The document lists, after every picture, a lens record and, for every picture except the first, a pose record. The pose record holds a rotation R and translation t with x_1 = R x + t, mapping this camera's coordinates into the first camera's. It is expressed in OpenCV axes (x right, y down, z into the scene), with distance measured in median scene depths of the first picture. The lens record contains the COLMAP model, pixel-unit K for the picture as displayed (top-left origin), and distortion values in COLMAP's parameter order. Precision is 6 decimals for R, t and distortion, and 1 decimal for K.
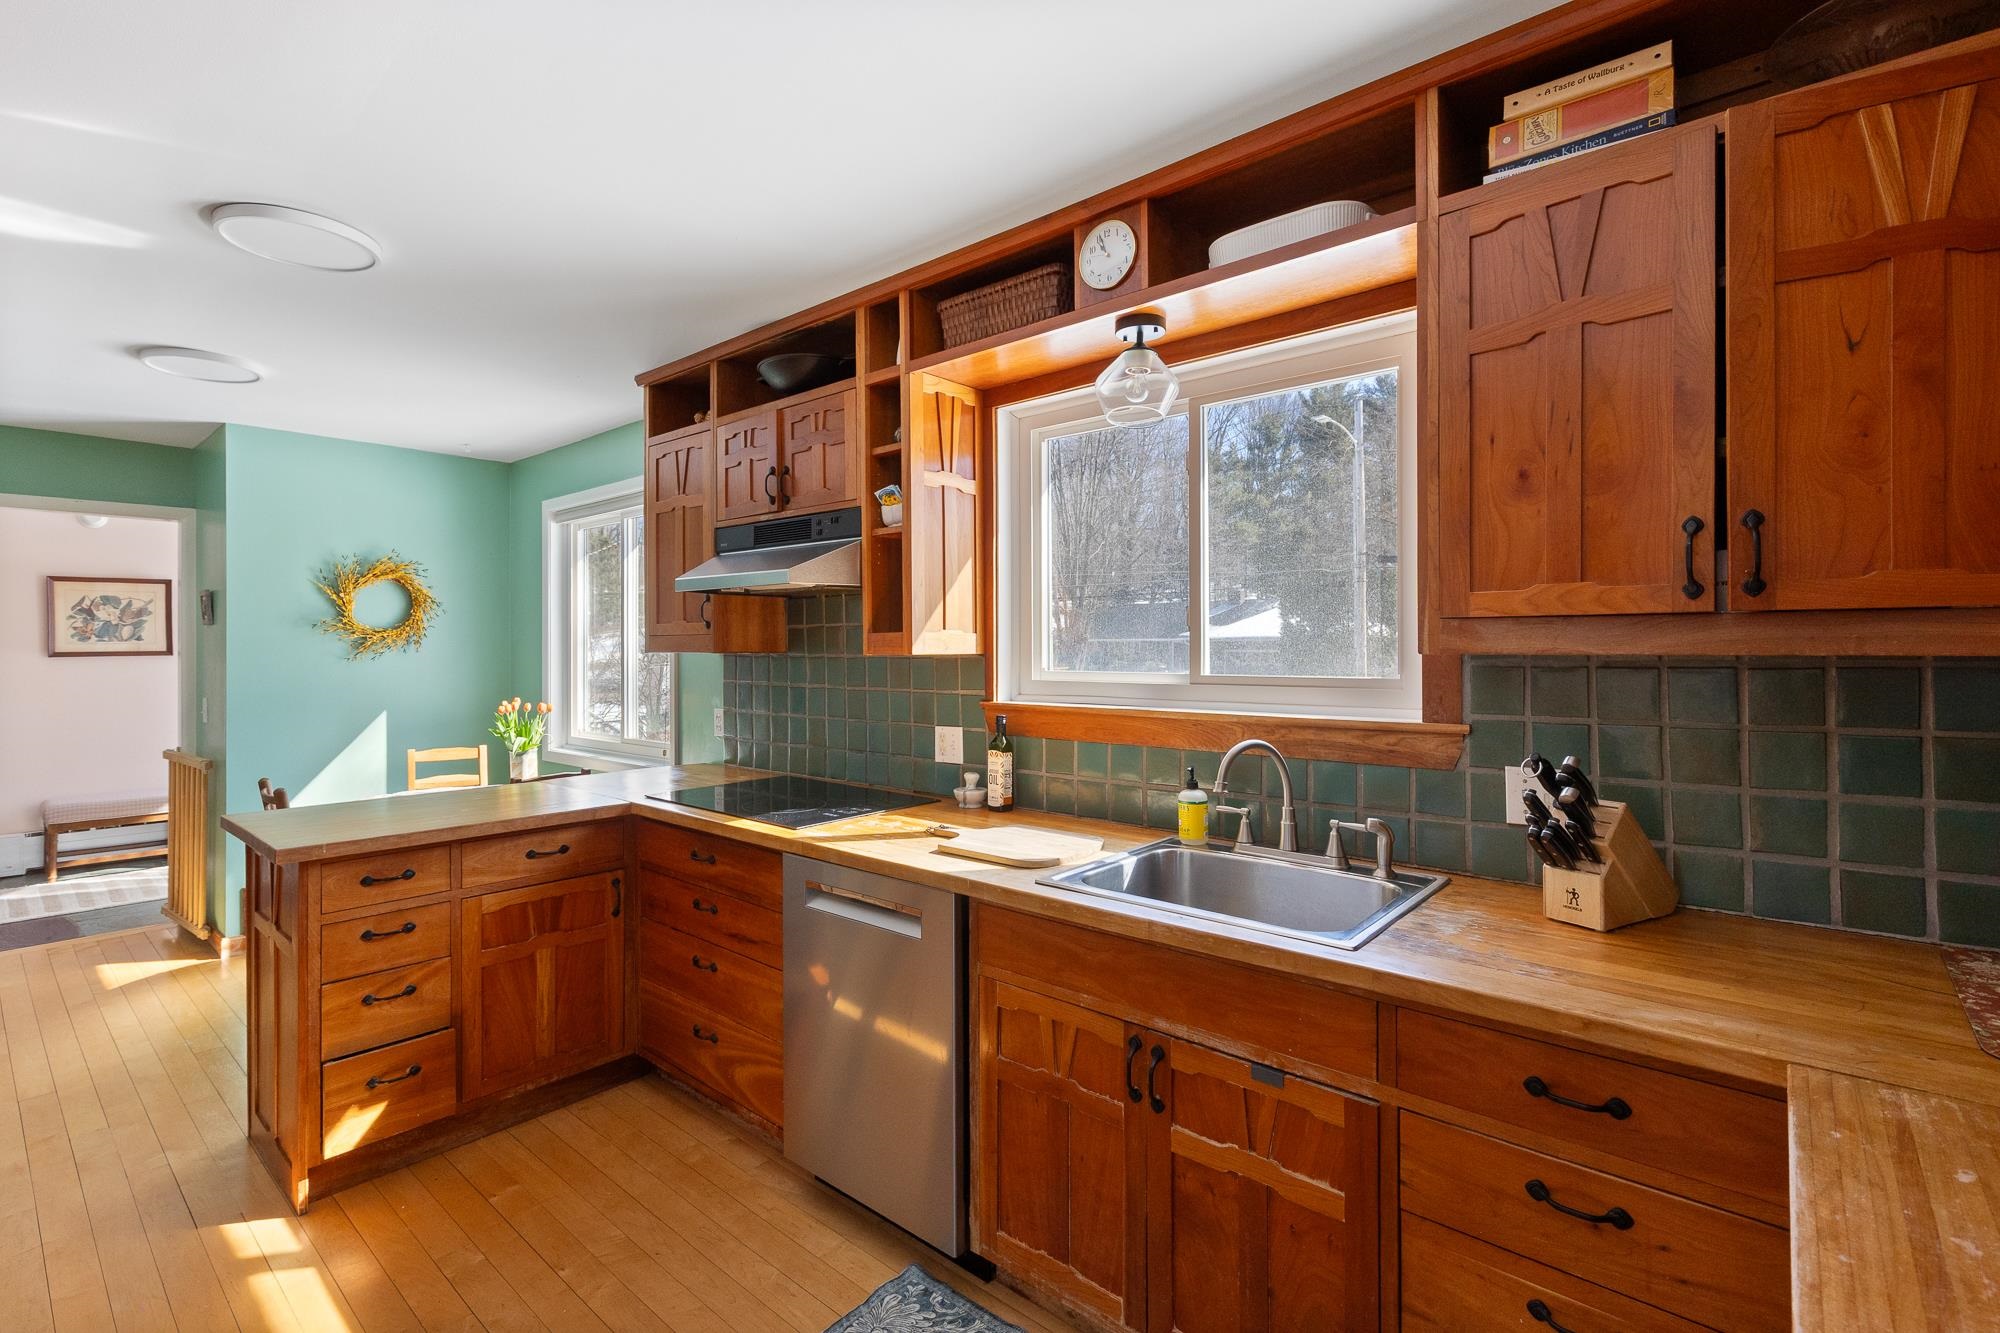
lens RADIAL K [[939.0, 0, 963.8], [0, 939.0, 649.3], [0, 0, 1]] dist [0.011980, -0.000071]
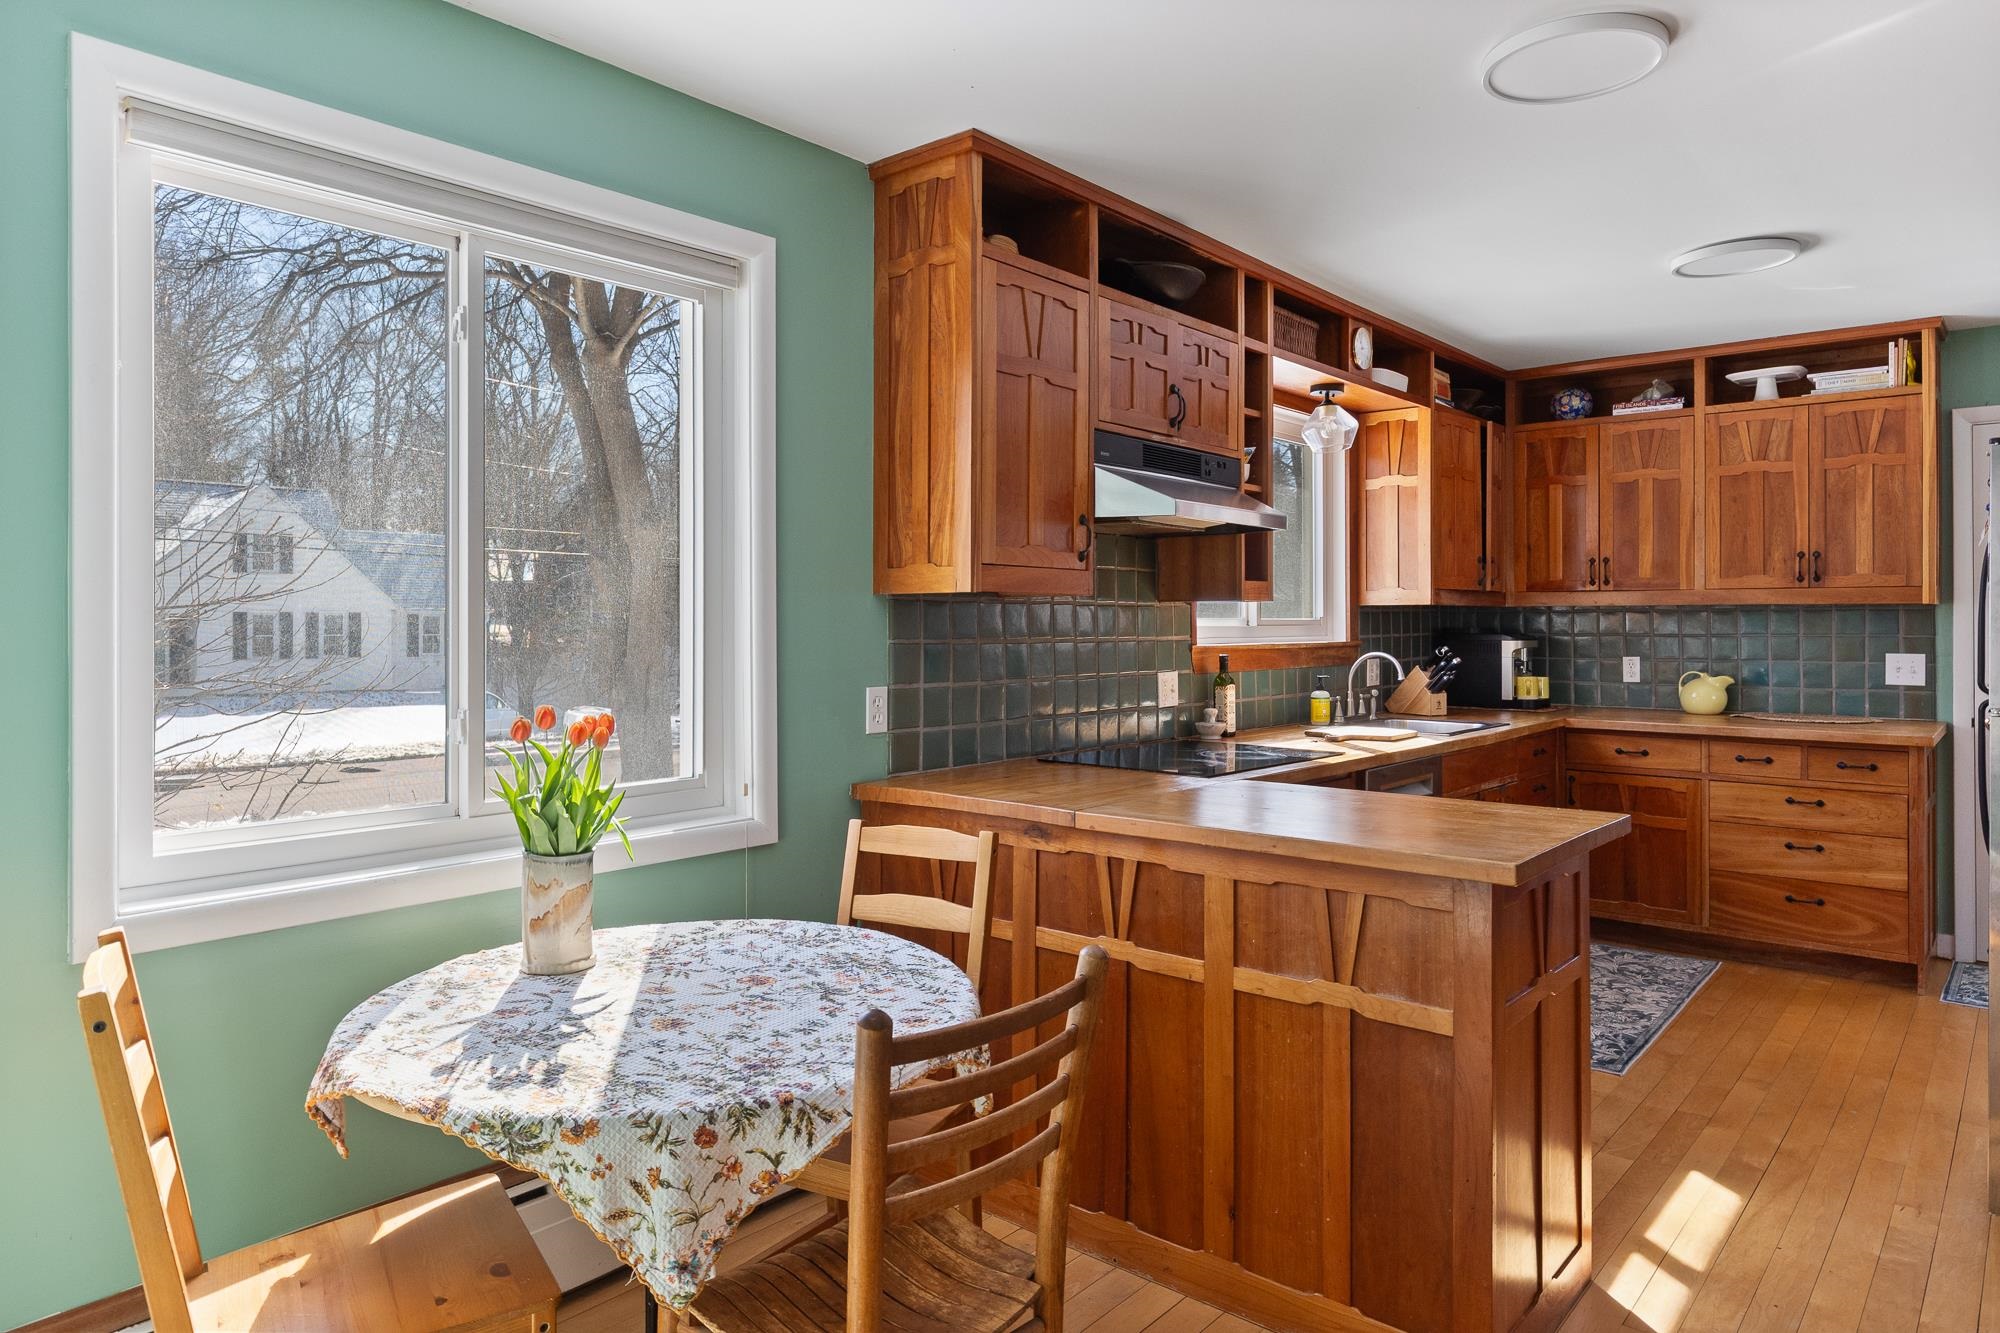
lens RADIAL K [[1248.8, 0, 989.2], [0, 1248.8, 616.6], [0, 0, 1]] dist [0.003882, -0.003238]
pose [[-0.039511, 0.007401, 0.999192, -1.894082], [0.001458, 0.999972, -0.007349, 0.042078], [-0.999218, 0.001166, -0.039521, 1.703524]]
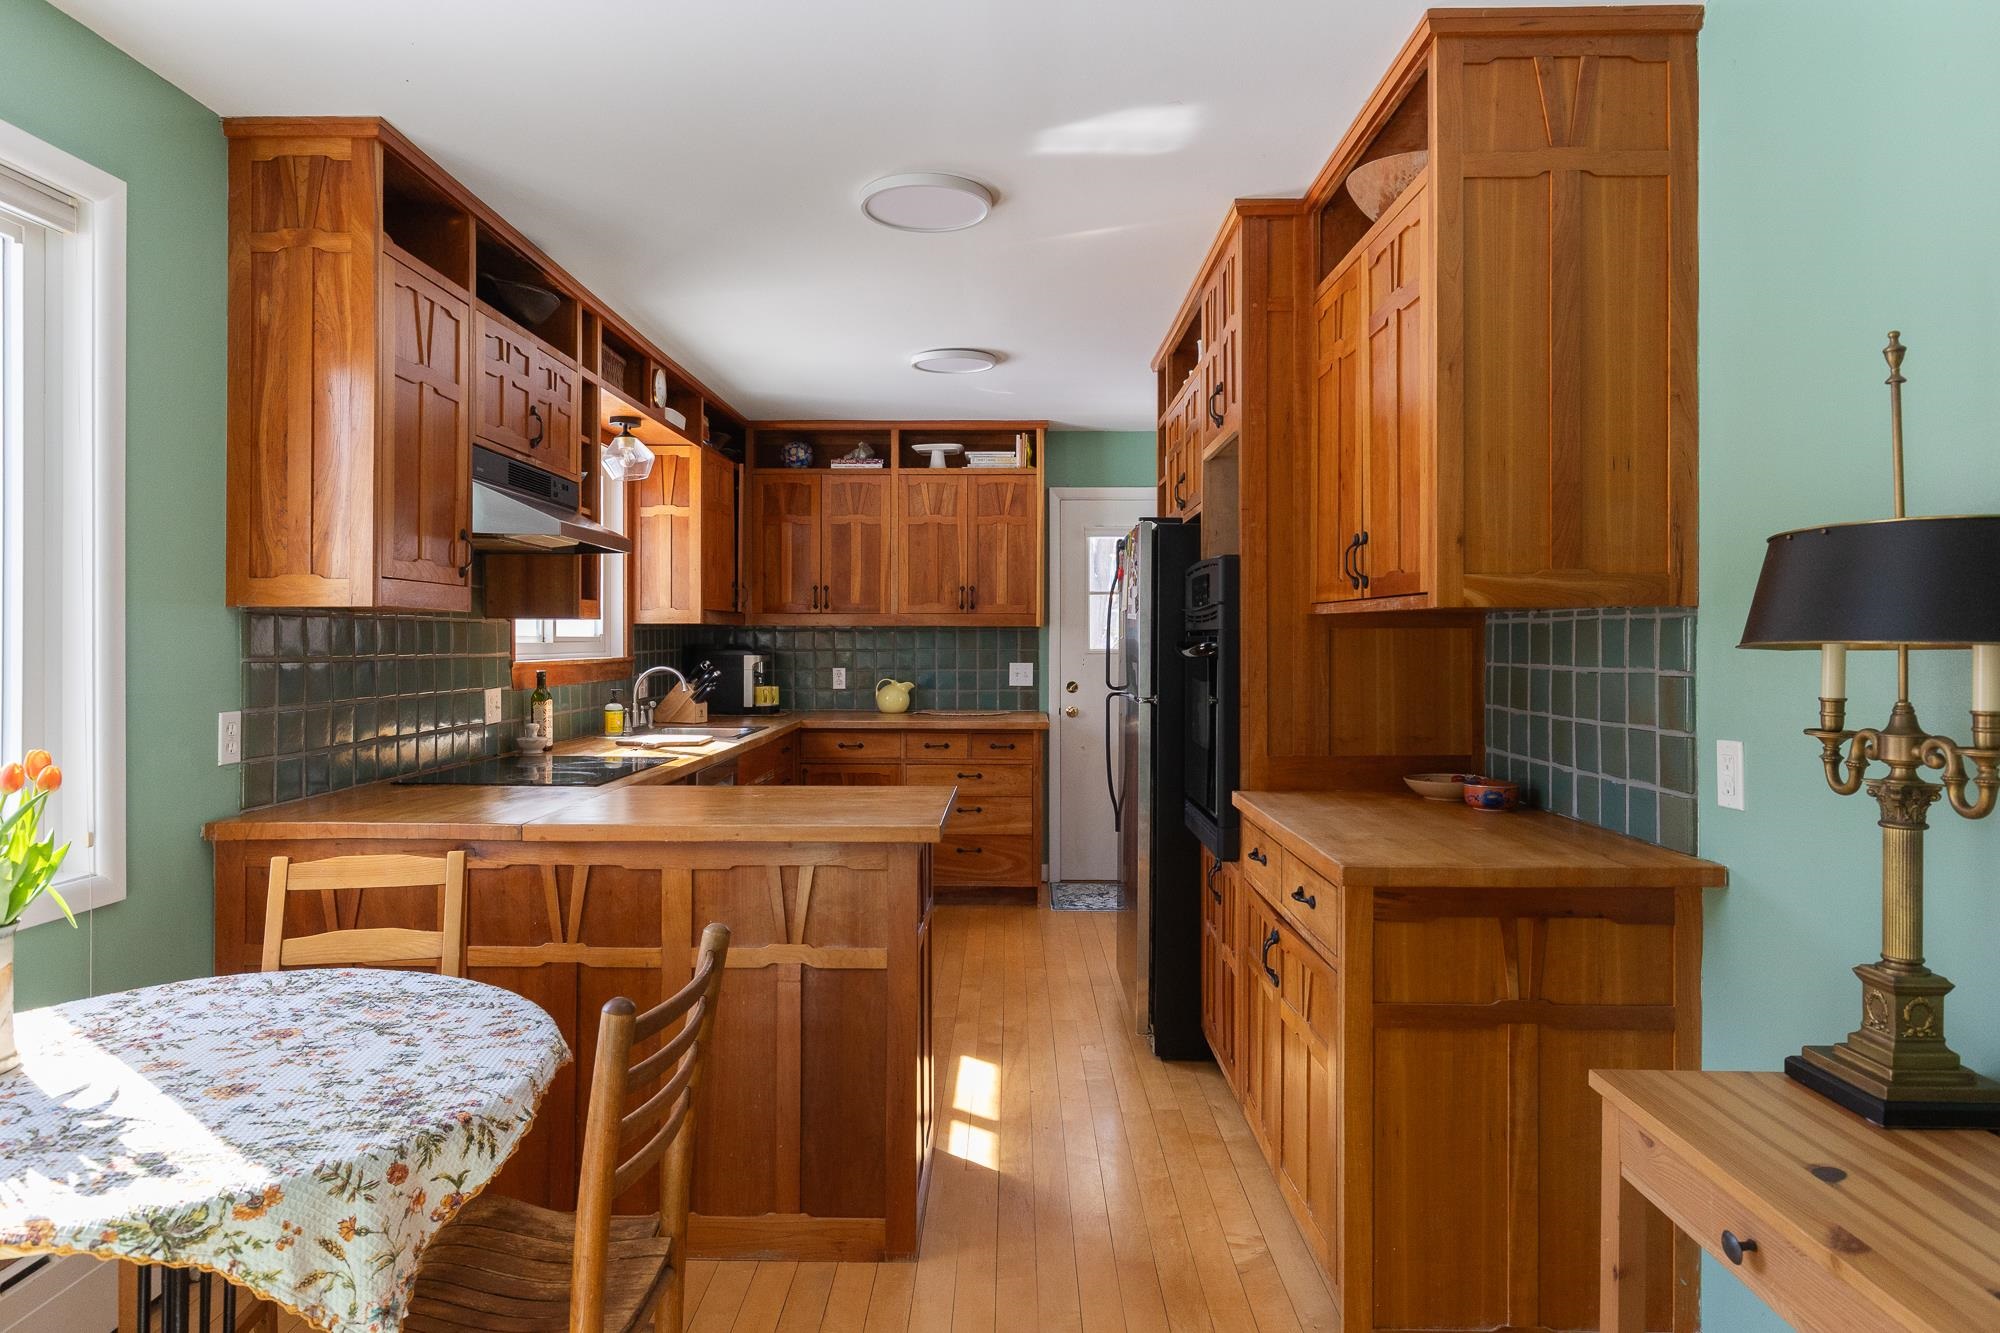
lens RADIAL K [[1214.5, 0, 991.4], [0, 1214.5, 636.5], [0, 0, 1]] dist [0.012344, -0.006403]
pose [[-0.667430, 0.003615, 0.744664, -1.891246], [0.000970, 0.999992, -0.003985, 0.041484], [-0.744672, -0.001937, -0.667428, 2.026268]]
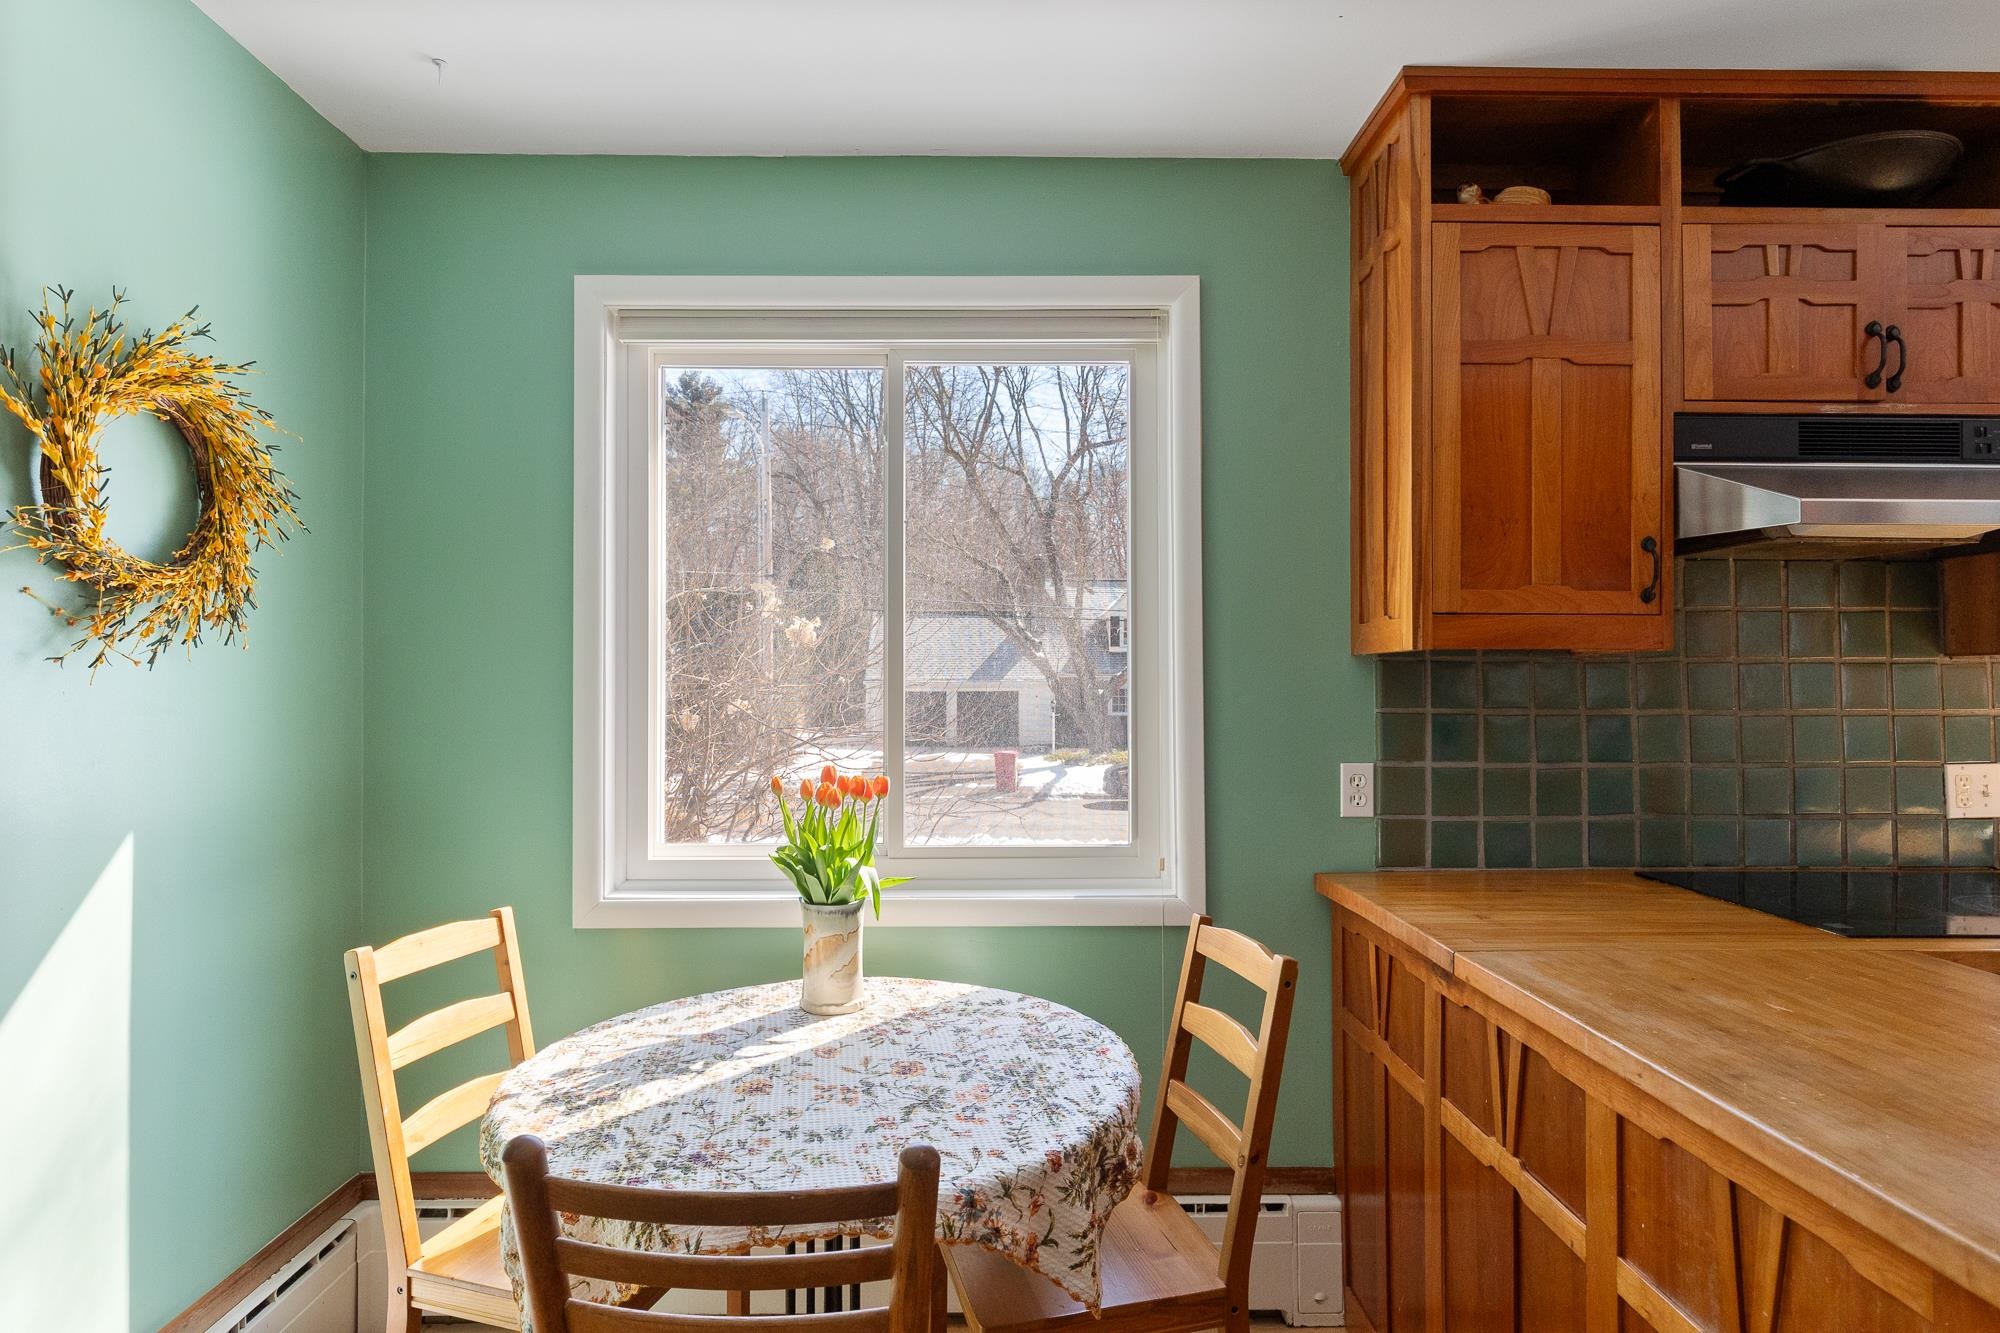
lens RADIAL K [[1082.2, 0, 993.2], [0, 1082.2, 667.5], [0, 0, 1]] dist [0.002759, -0.001081]
pose [[0.724451, 0.012744, 0.689209, -1.447167], [-0.001209, 0.999851, -0.017217, 0.037133], [-0.689326, 0.011639, 0.724358, 1.250130]]
